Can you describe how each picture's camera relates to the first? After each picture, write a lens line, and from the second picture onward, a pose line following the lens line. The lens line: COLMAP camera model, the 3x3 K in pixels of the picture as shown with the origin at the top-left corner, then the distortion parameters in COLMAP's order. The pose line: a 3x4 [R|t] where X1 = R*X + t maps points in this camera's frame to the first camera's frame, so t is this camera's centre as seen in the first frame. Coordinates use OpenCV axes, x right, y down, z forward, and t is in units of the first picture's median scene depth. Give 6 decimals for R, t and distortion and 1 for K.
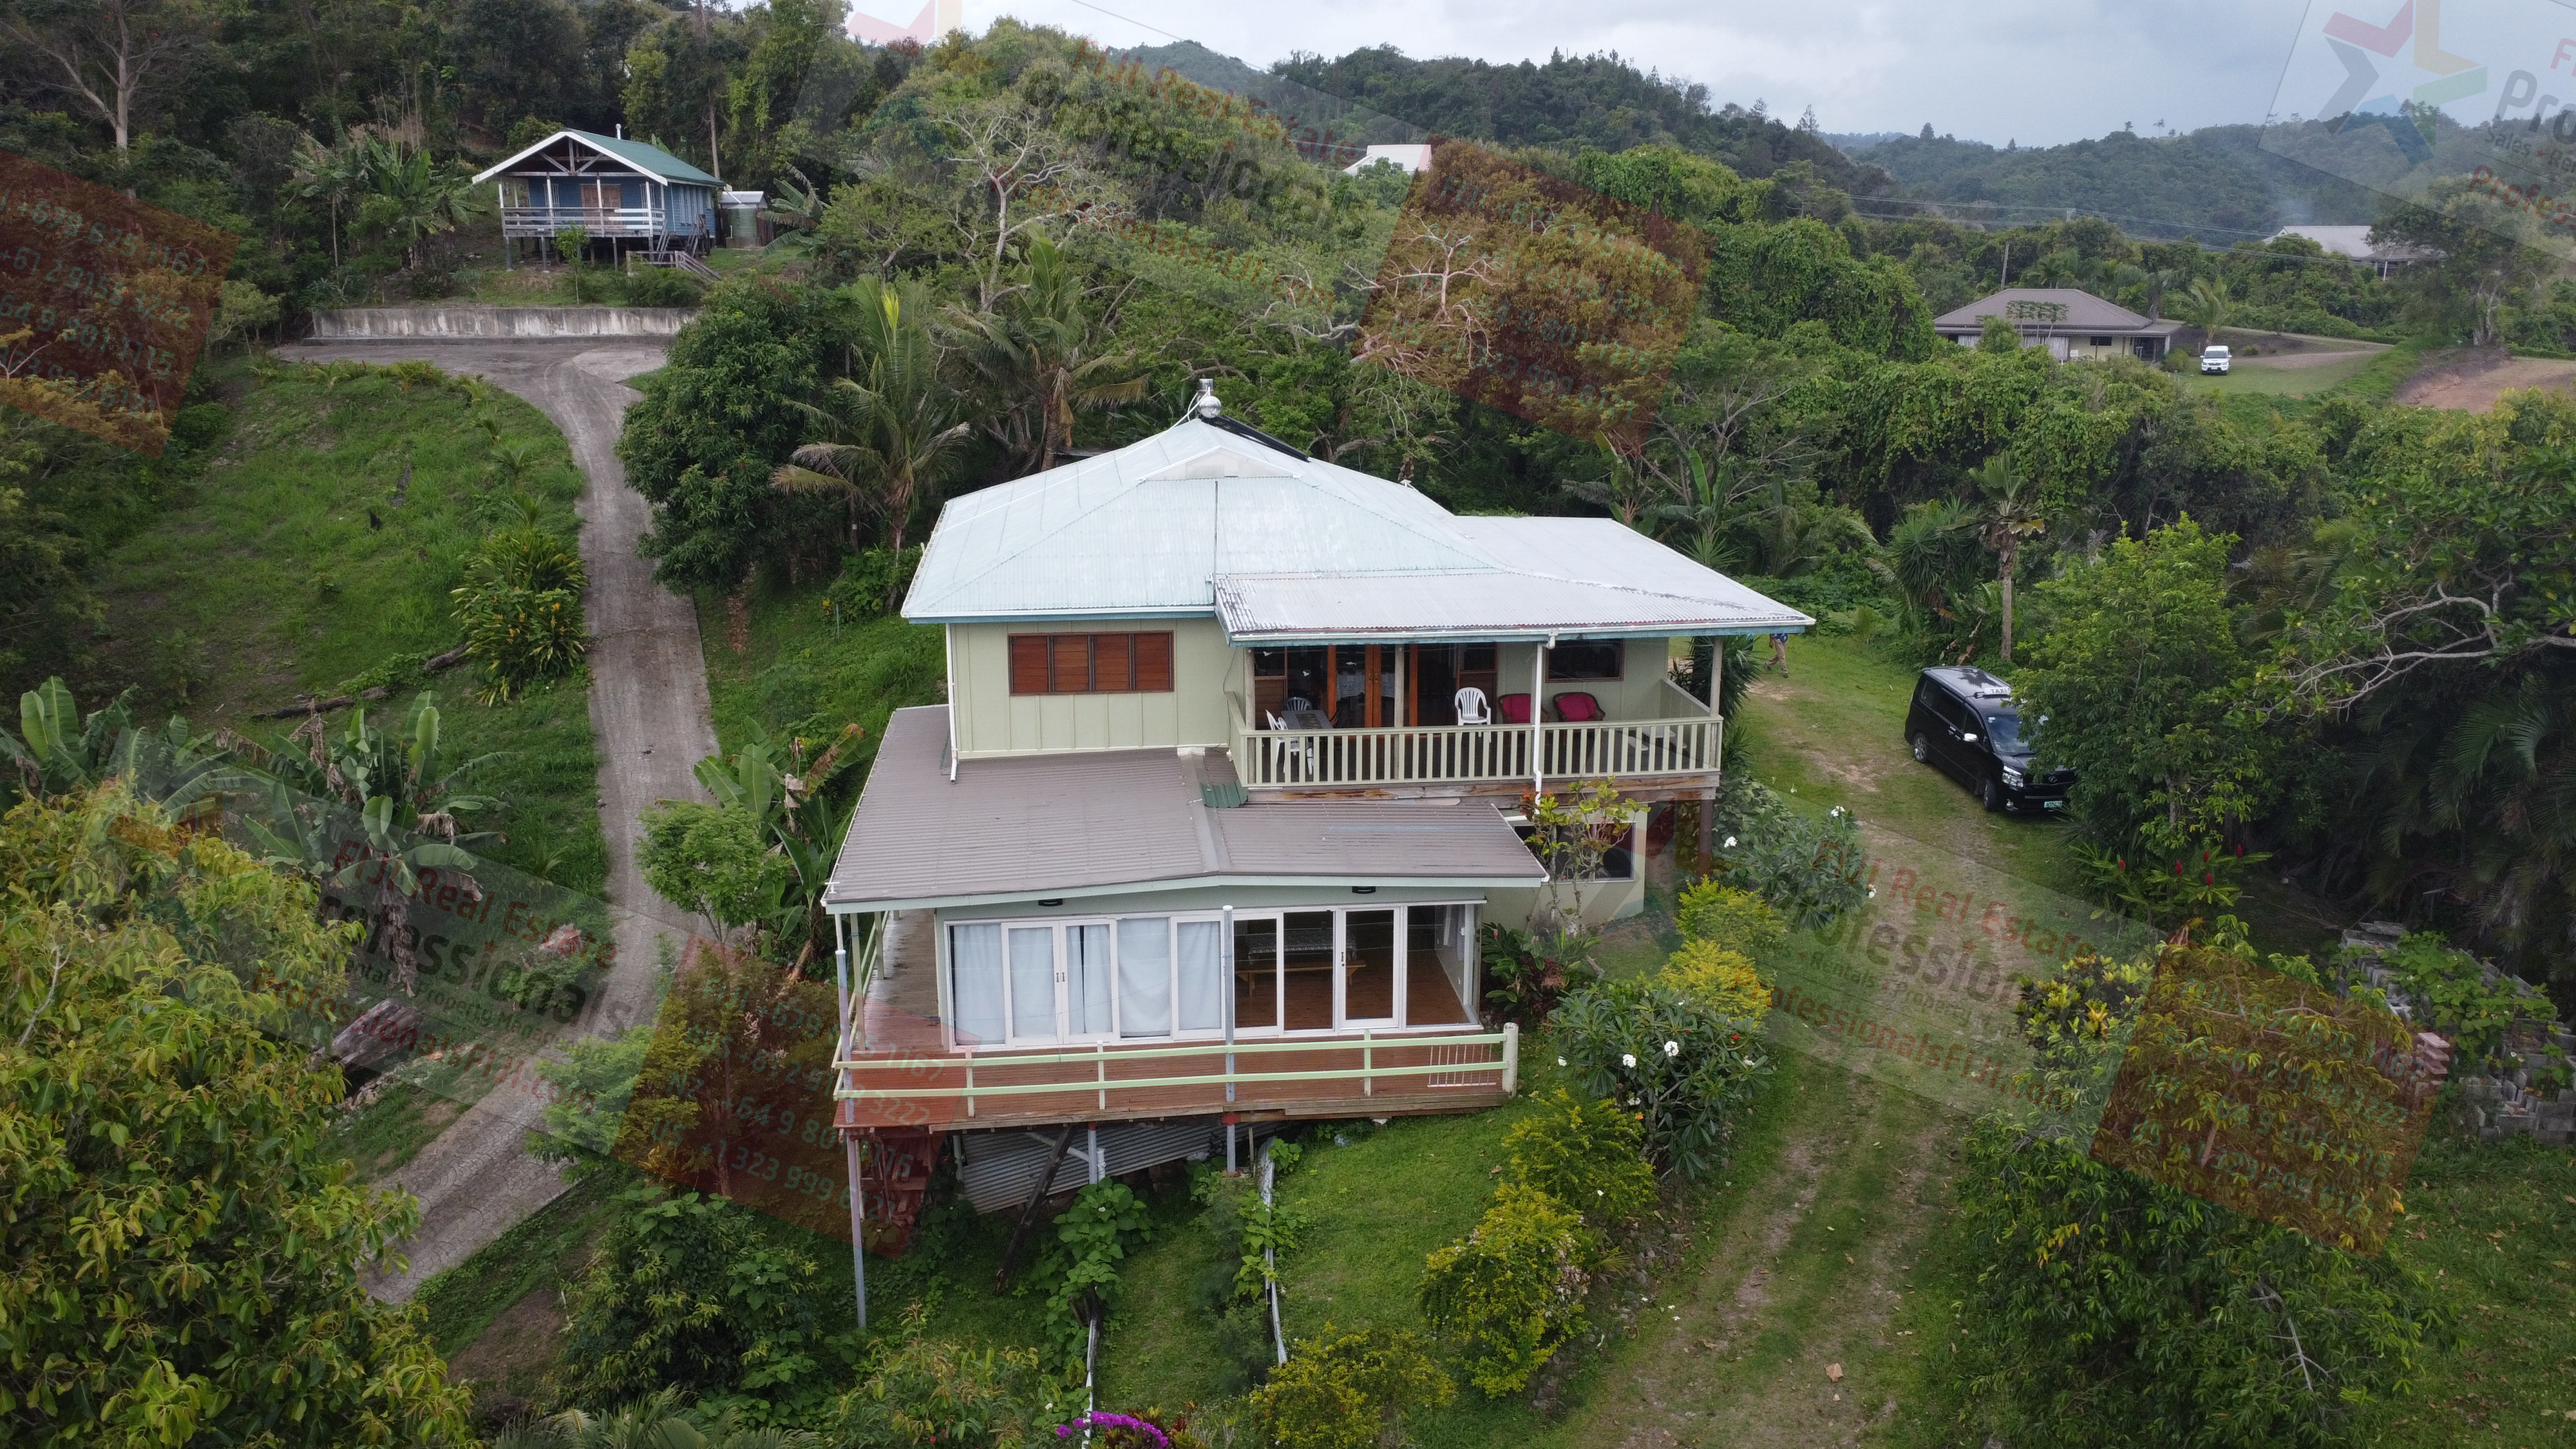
lens RADIAL K [[1944.8, 0, 1272.3], [0, 1944.8, 719.4], [0, 0, 1]] dist [-0.003258, 0.004331]
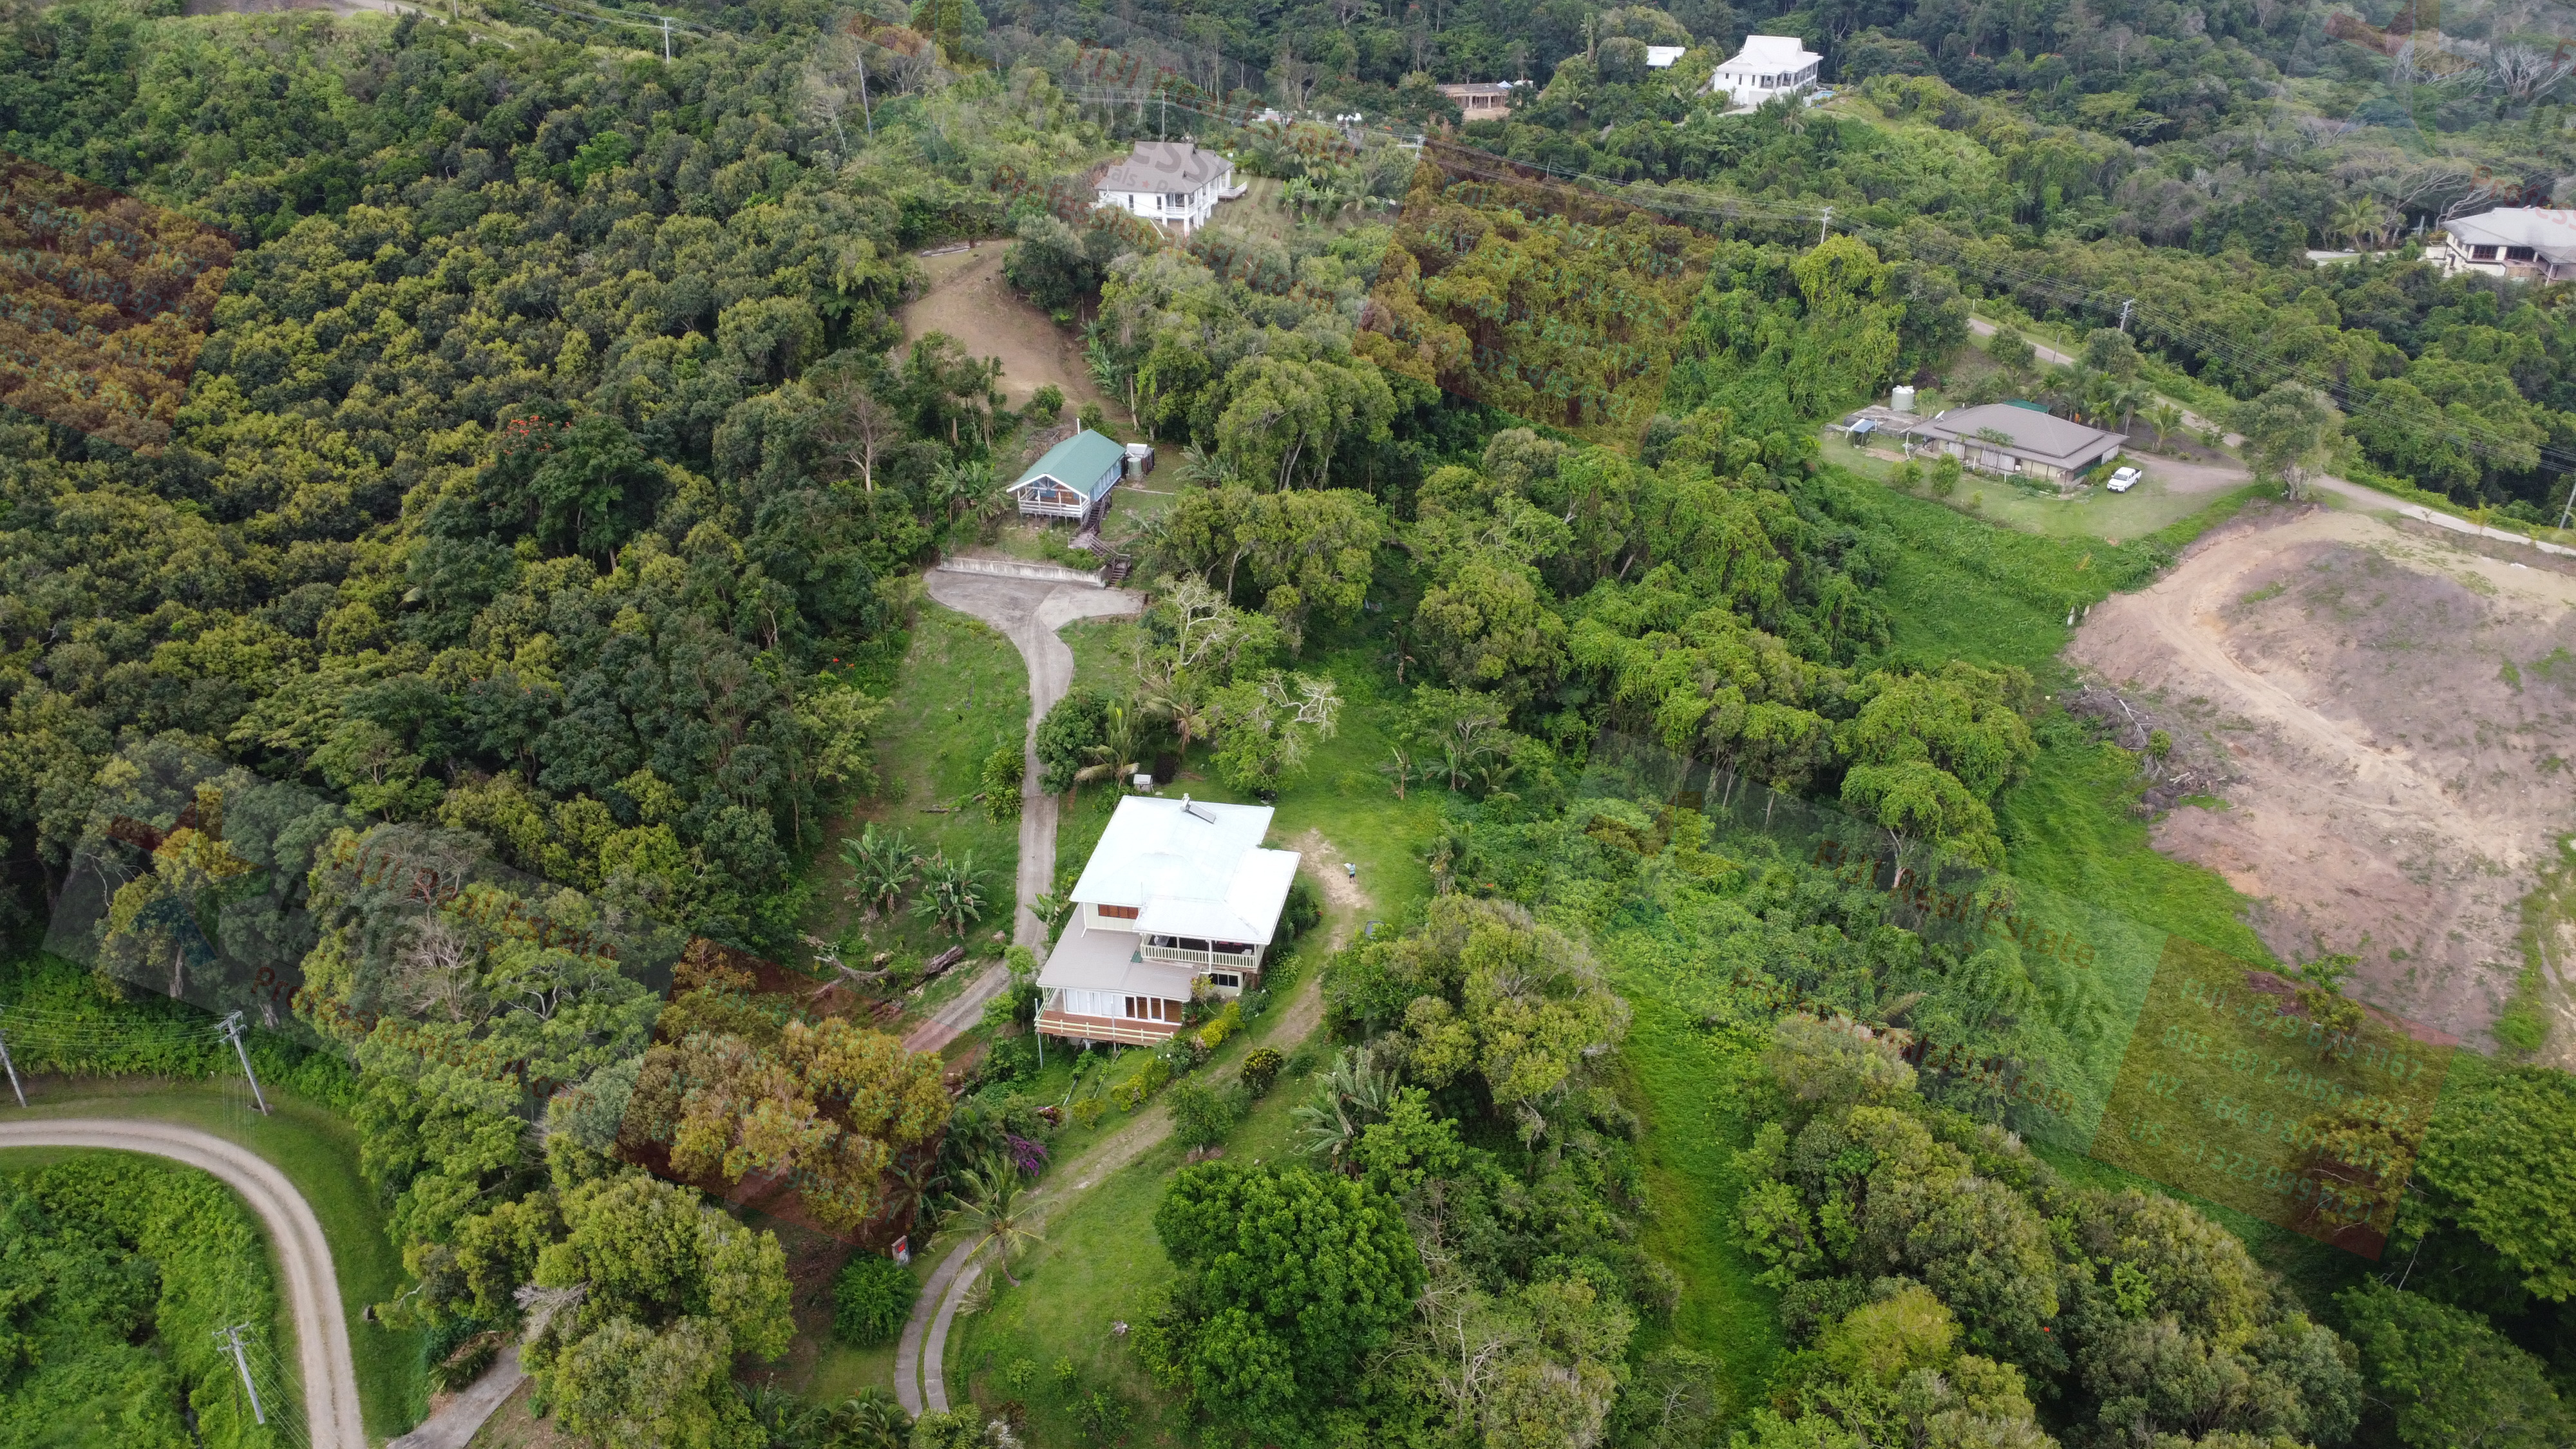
lens RADIAL K [[1944.8, 0, 1272.3], [0, 1944.8, 719.4], [0, 0, 1]] dist [-0.003258, 0.004331]
pose [[0.955874, 0.126553, -0.265123, 0.822617], [-0.060913, 0.968223, 0.242555, -0.944678], [0.287394, -0.215703, 0.933208, -1.716635]]
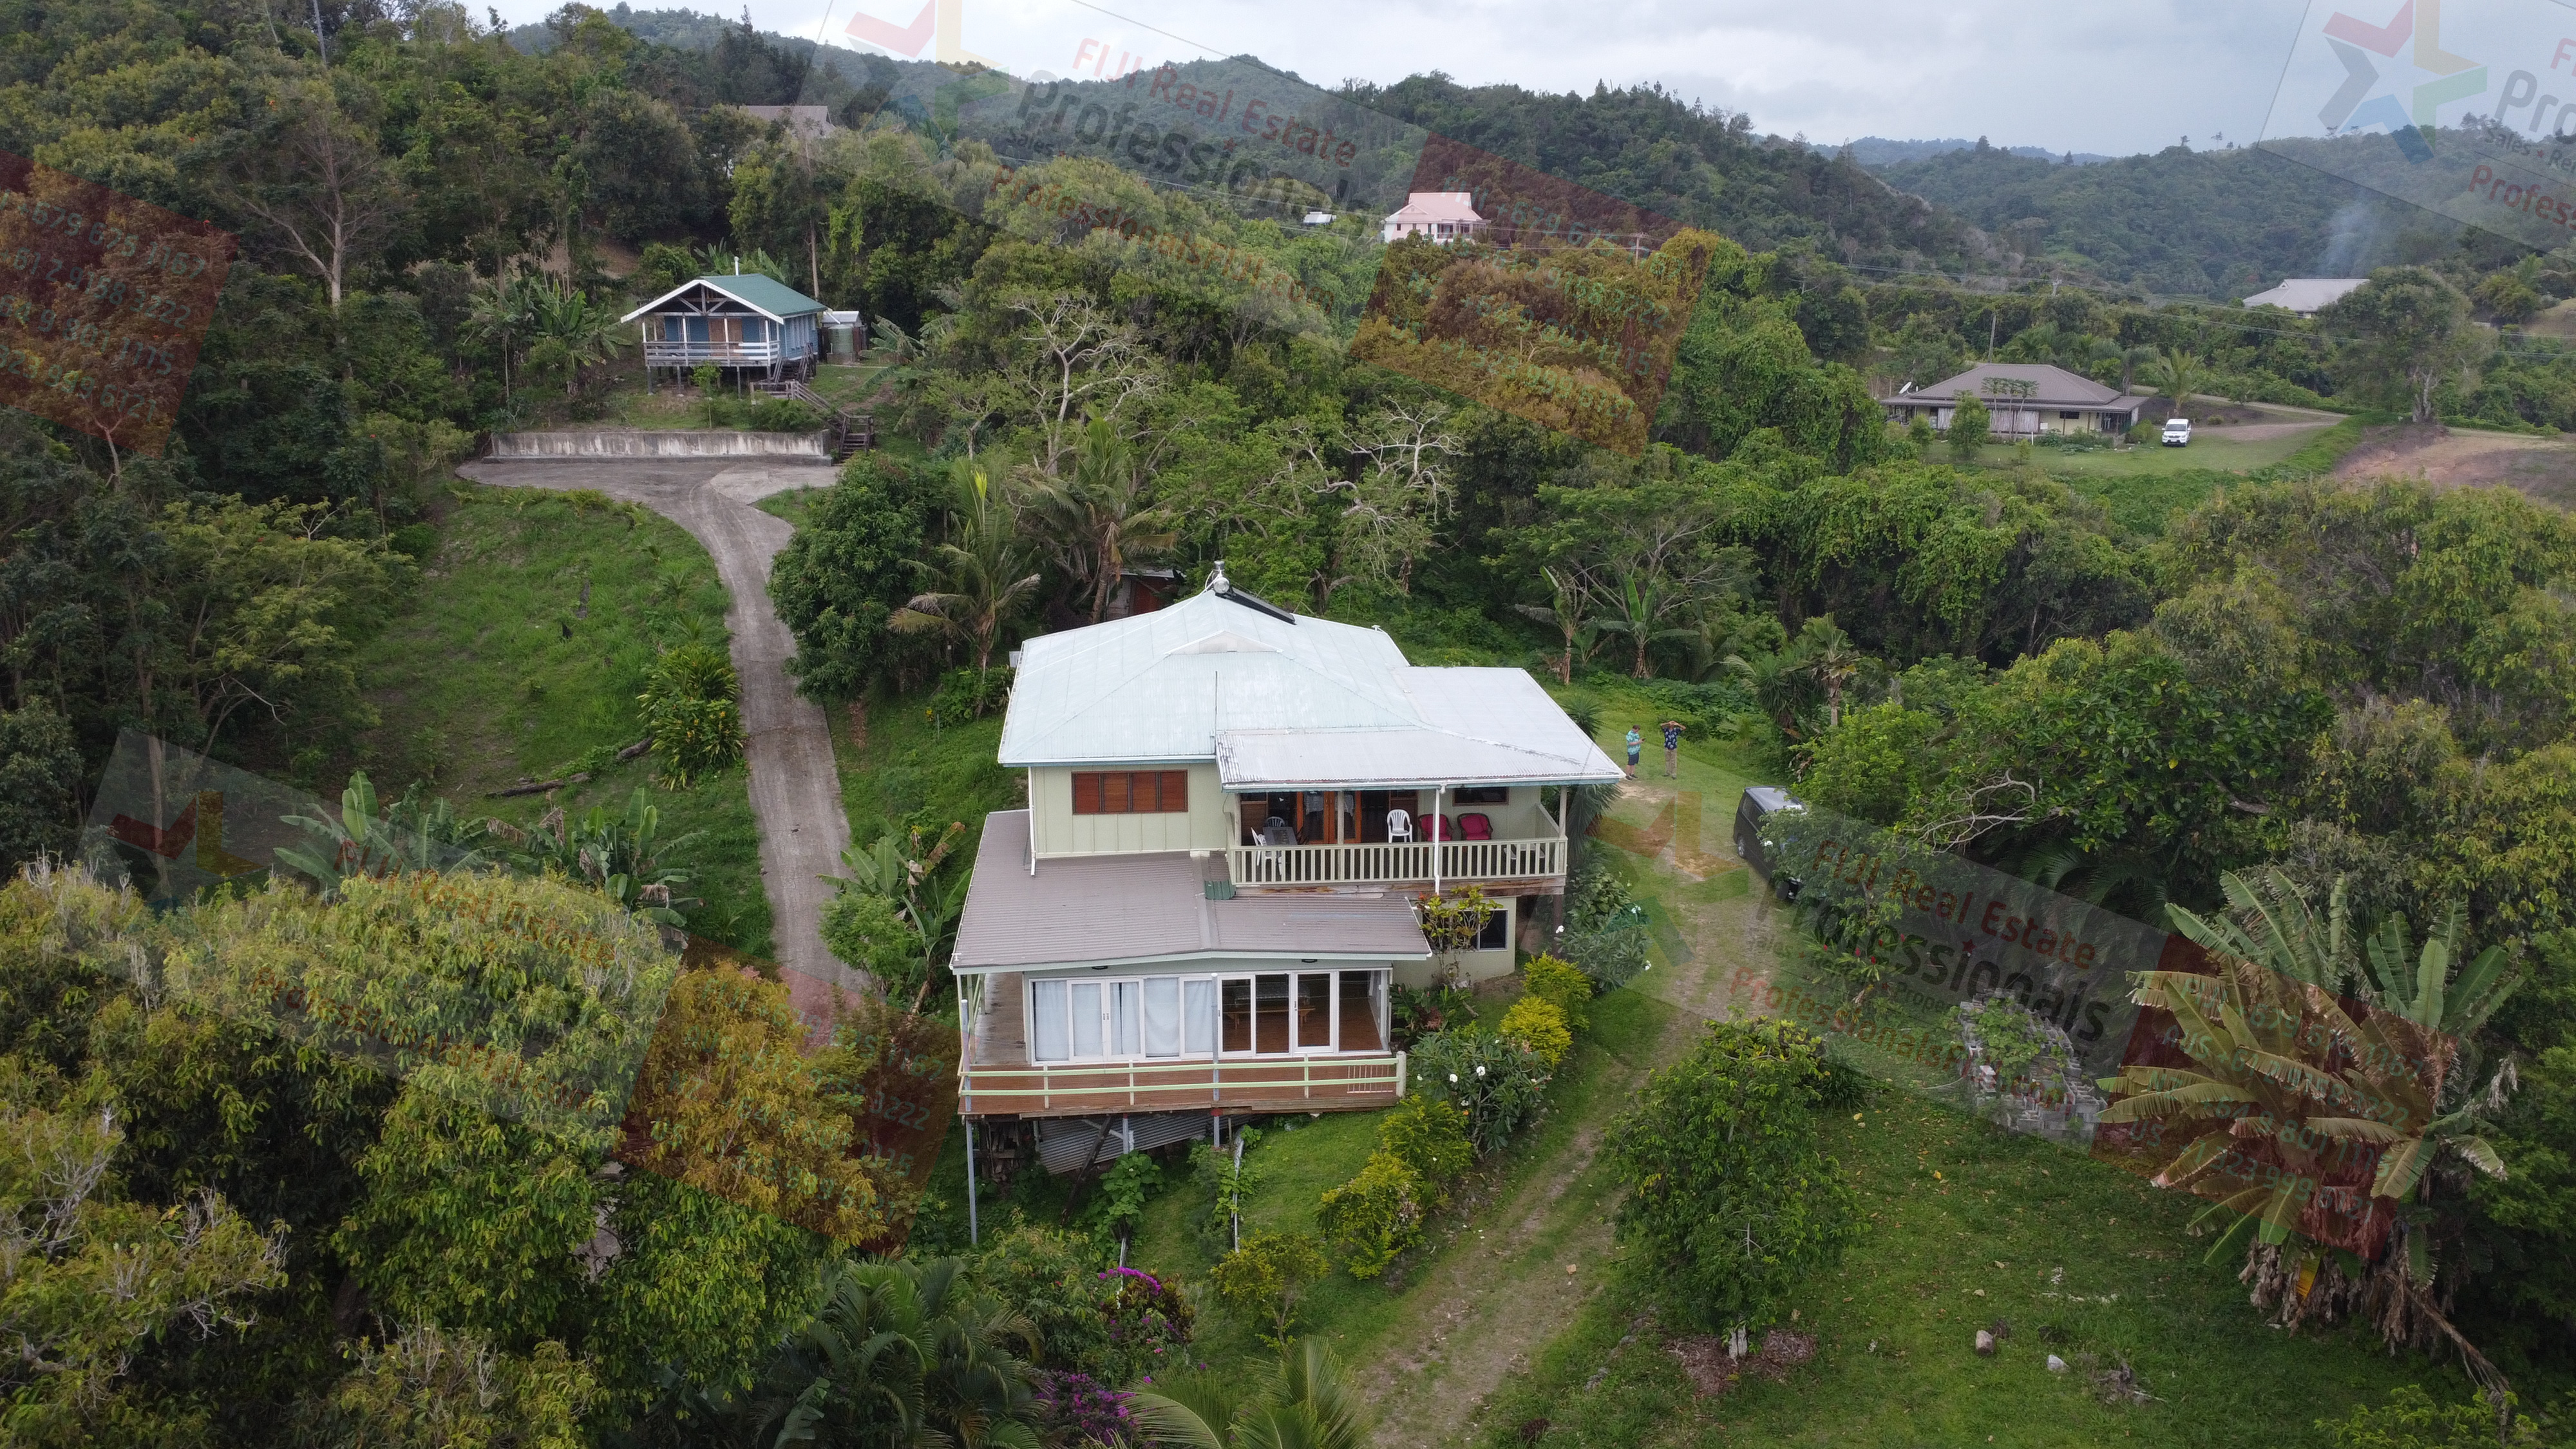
lens RADIAL K [[1944.8, 0, 1272.3], [0, 1944.8, 719.4], [0, 0, 1]] dist [-0.003258, 0.004331]
pose [[0.999595, 0.007160, -0.027529, 0.034138], [-0.007214, 0.999972, -0.001882, -0.054703], [0.027515, 0.002079, 0.999619, -0.286538]]
